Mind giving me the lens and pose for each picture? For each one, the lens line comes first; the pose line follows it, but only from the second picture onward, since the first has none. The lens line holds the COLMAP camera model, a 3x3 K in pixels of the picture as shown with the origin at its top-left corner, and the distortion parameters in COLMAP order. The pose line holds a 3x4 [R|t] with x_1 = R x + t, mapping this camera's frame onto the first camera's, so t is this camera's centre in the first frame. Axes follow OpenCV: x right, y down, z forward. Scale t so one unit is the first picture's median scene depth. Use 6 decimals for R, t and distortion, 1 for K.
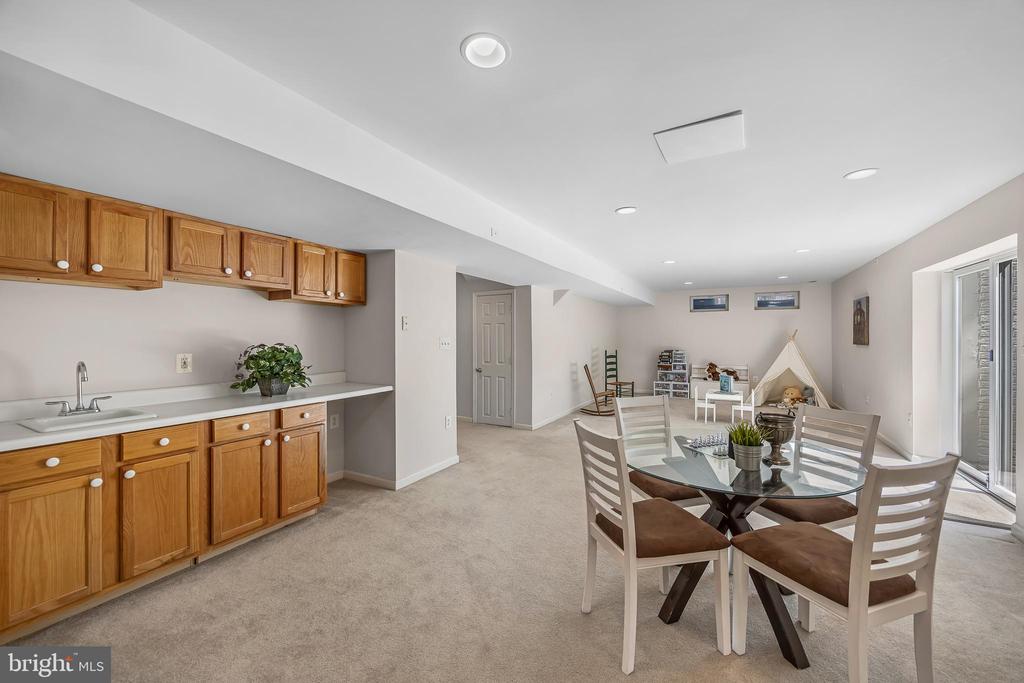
lens RADIAL K [[409.0, 0, 511.9], [0, 409.0, 339.1], [0, 0, 1]] dist [0.003826, -0.000154]
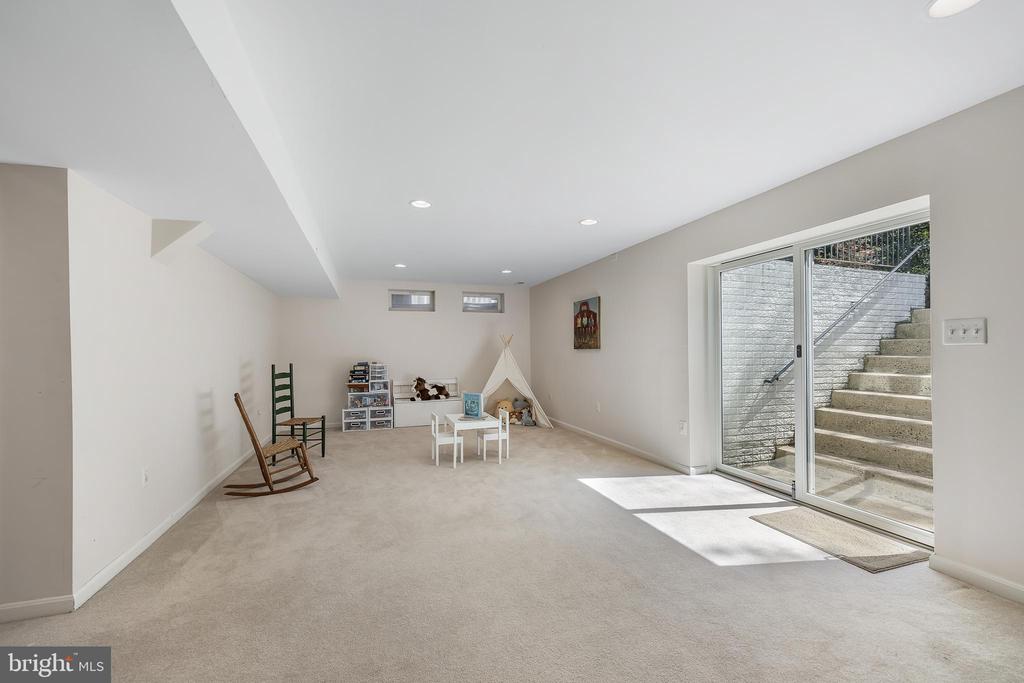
lens RADIAL K [[409.0, 0, 506.8], [0, 409.0, 351.5], [0, 0, 1]] dist [0.003826, -0.000154]
pose [[0.665130, -0.003864, 0.746718, 0.025270], [0.012534, 0.999904, -0.005990, 0.016109], [-0.746623, 0.013344, 0.665114, 0.374469]]
